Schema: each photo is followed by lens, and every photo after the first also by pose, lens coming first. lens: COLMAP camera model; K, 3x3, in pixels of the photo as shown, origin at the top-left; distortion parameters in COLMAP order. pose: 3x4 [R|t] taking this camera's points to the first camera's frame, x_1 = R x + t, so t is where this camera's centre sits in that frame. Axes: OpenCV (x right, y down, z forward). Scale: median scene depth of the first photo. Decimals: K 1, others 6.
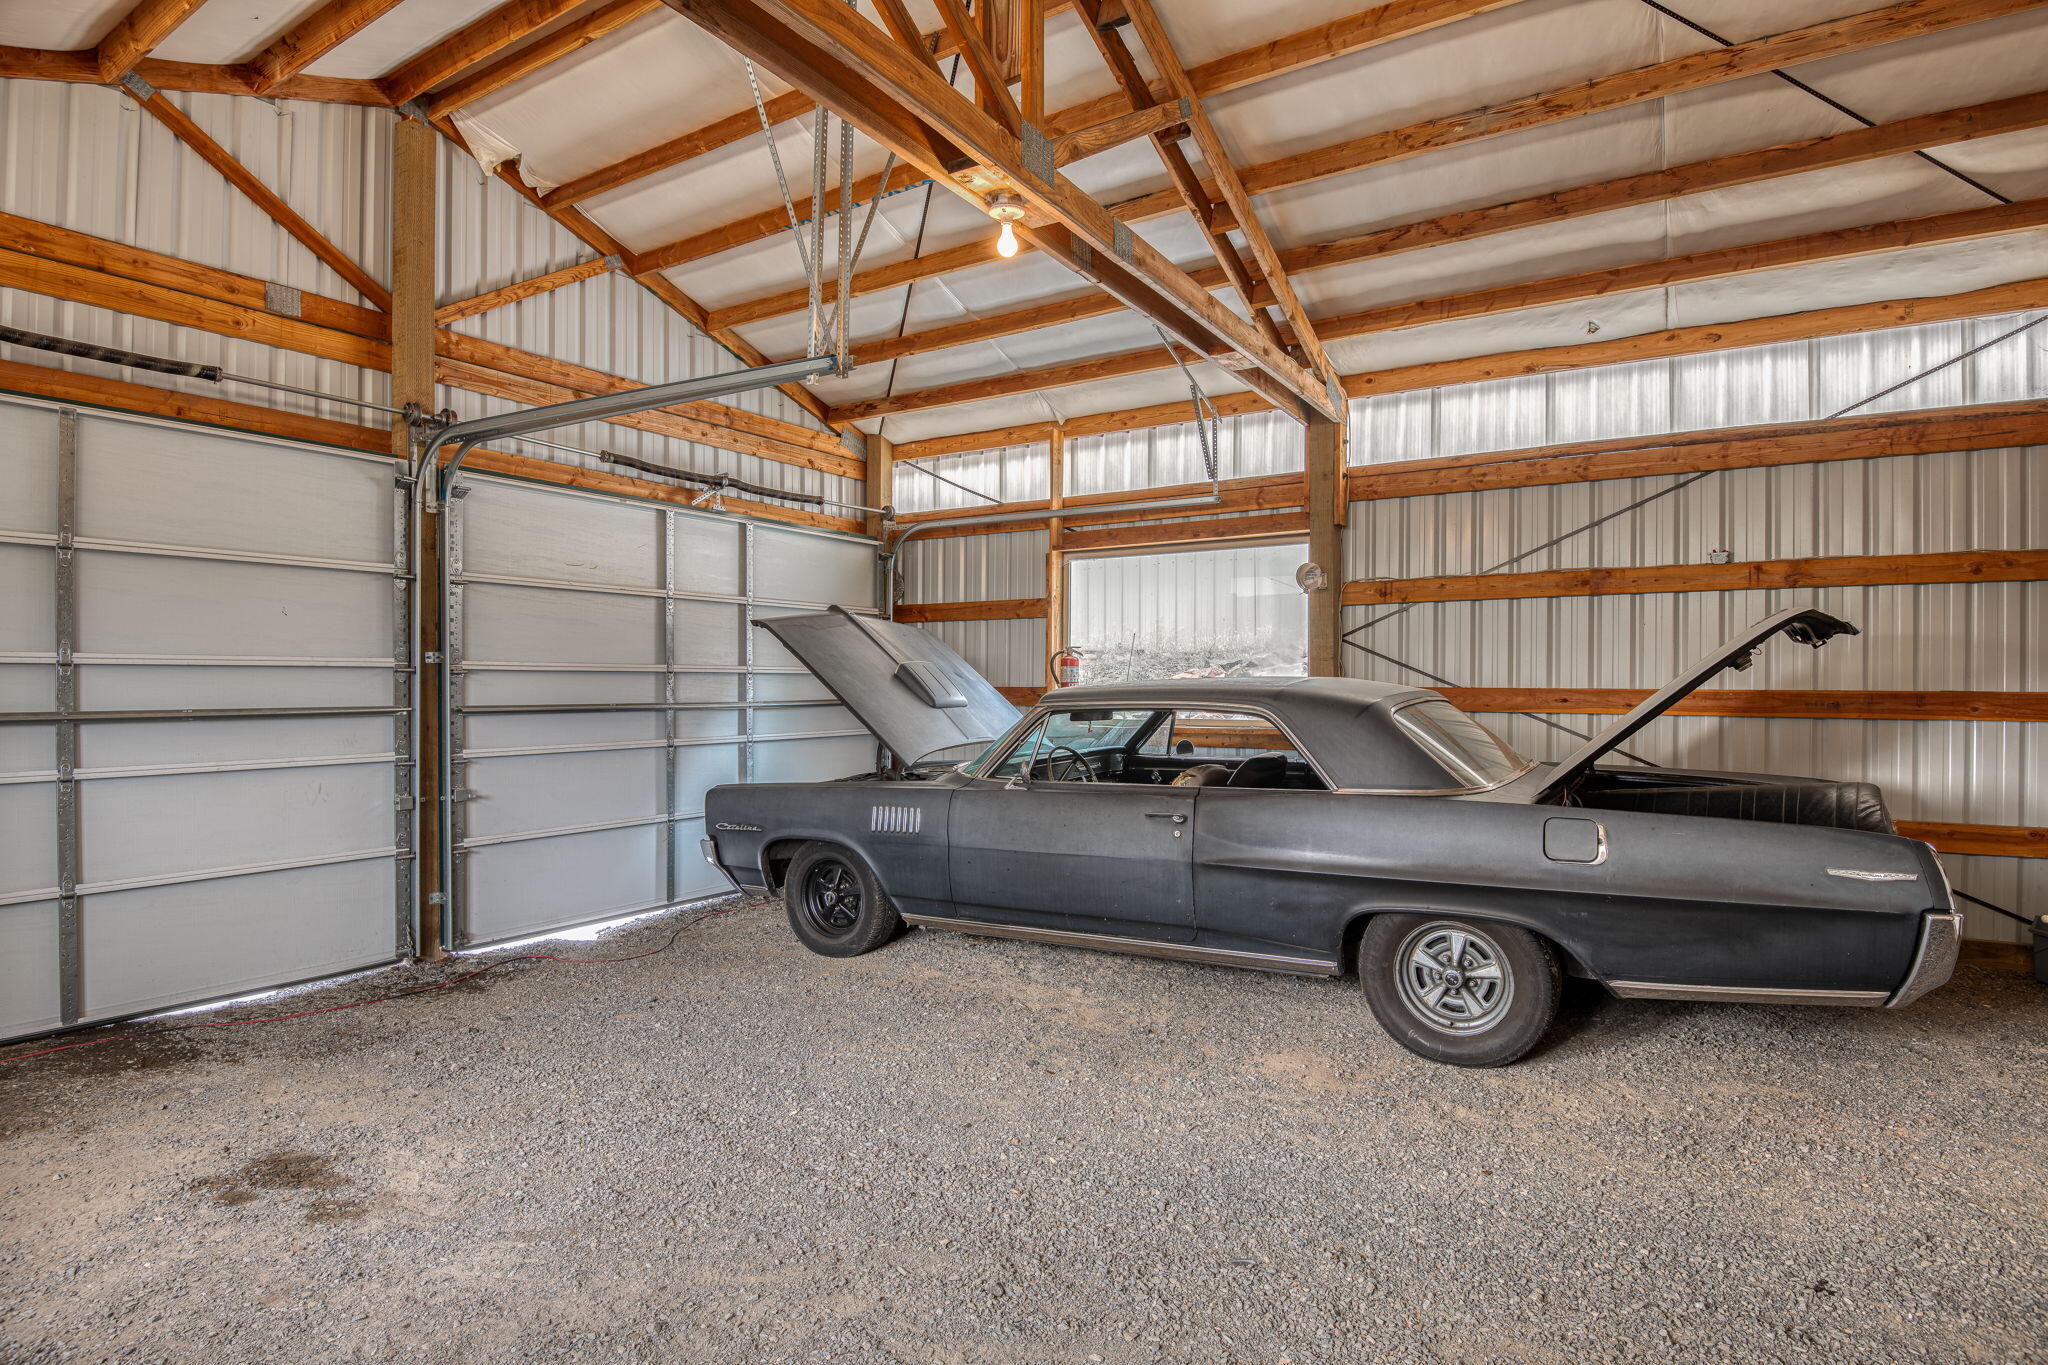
lens RADIAL K [[983.8, 0, 1058.7], [0, 983.8, 685.6], [0, 0, 1]] dist [-0.022367, -0.000445]
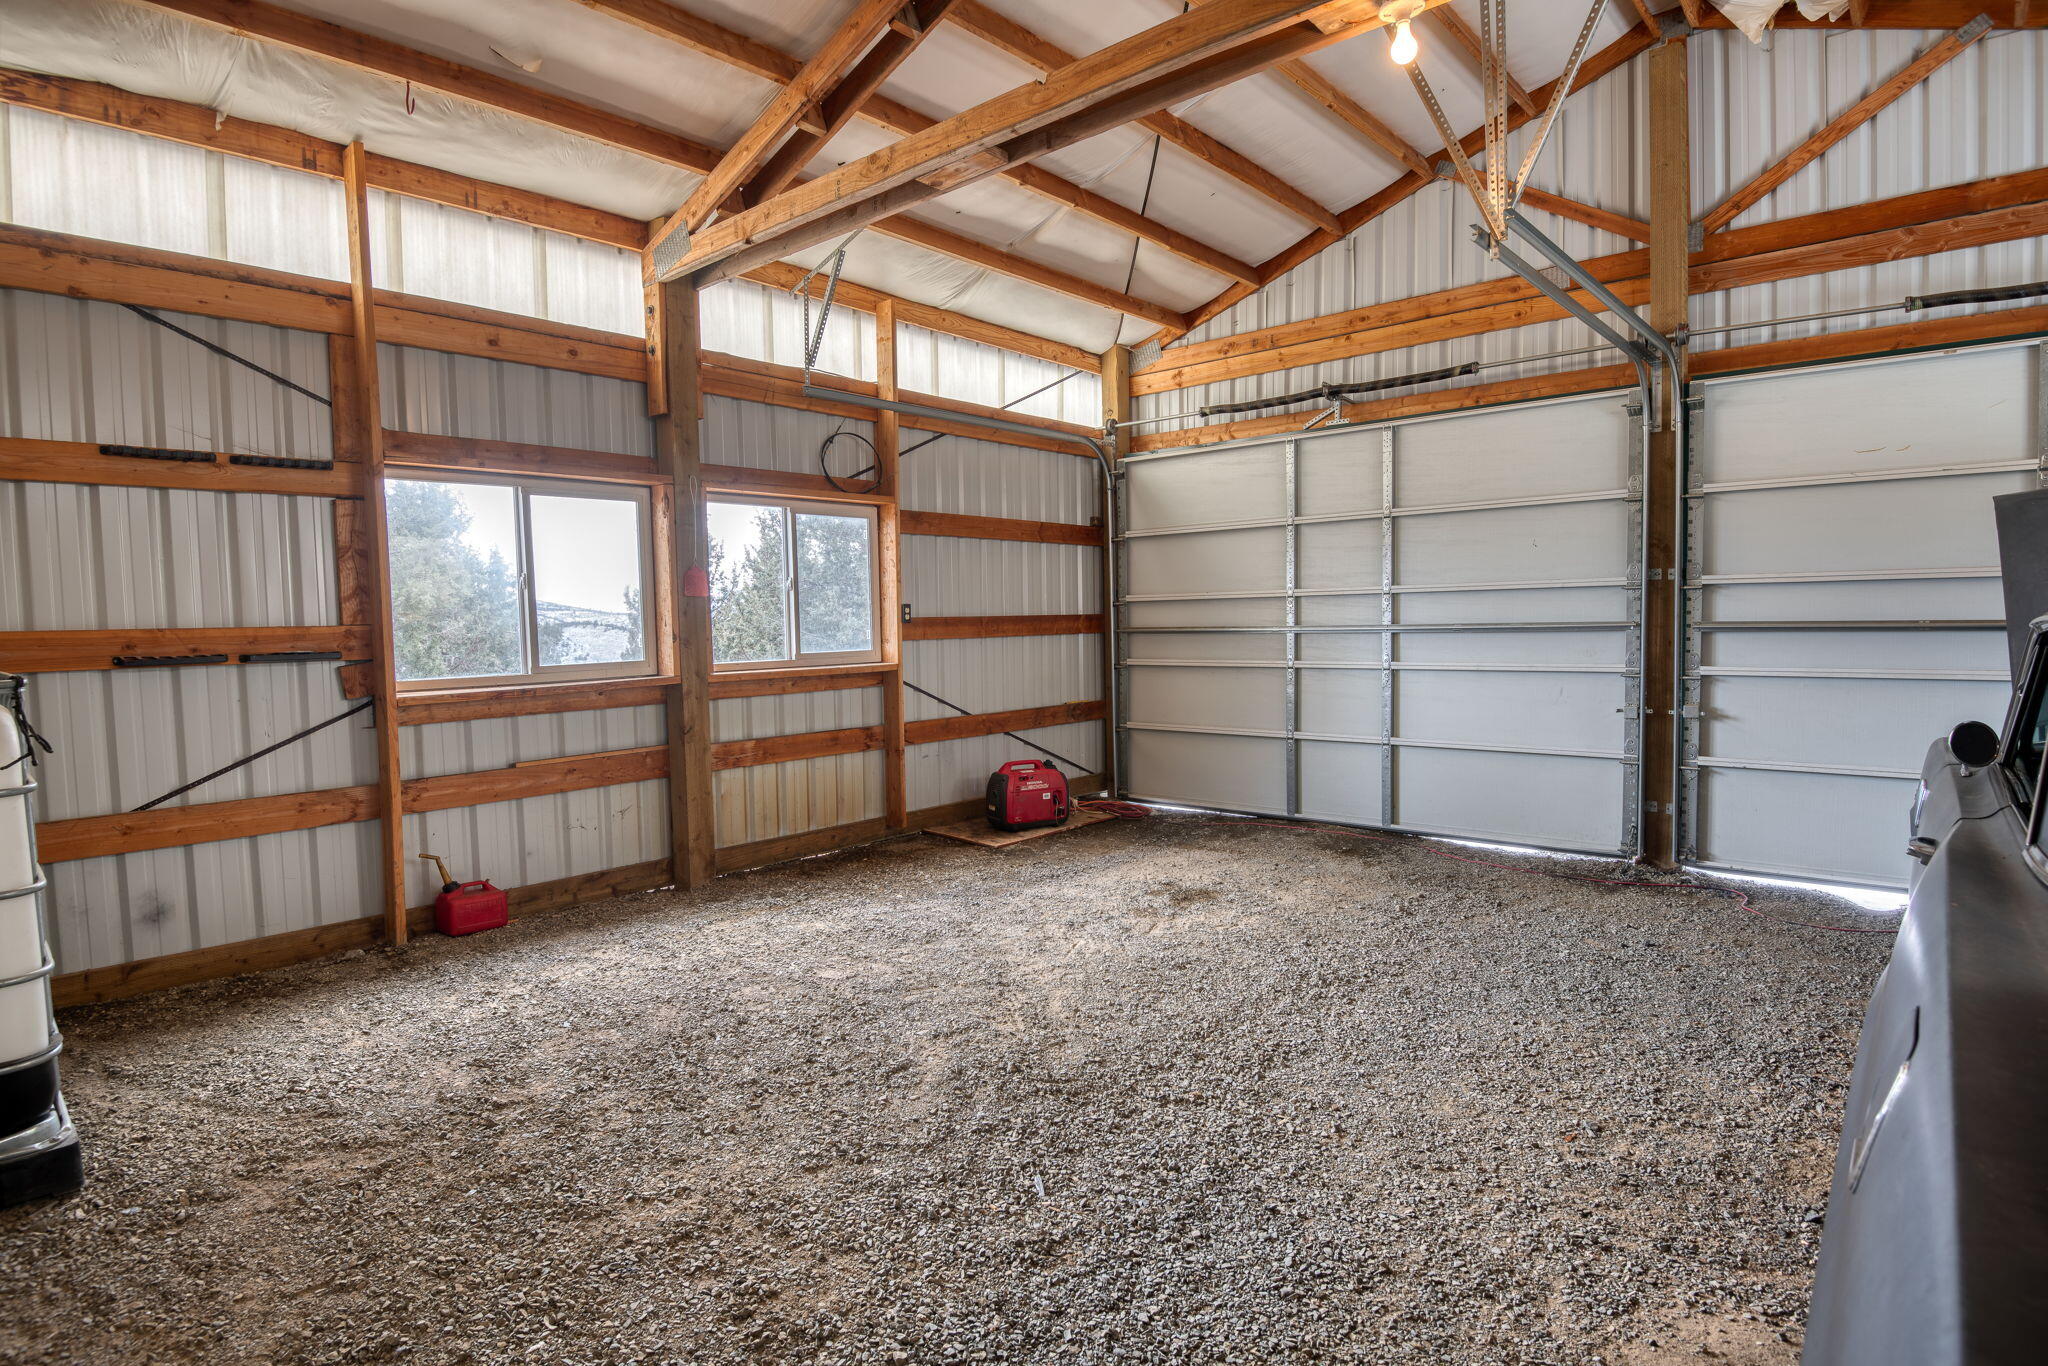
lens RADIAL K [[947.1, 0, 969.7], [0, 947.1, 683.7], [0, 0, 1]] dist [-0.041595, -0.000092]
pose [[-0.114106, 0.067703, -0.991159, 0.417760], [0.020648, 0.997621, 0.065767, 0.007157], [0.993254, -0.012961, -0.115232, 0.392859]]
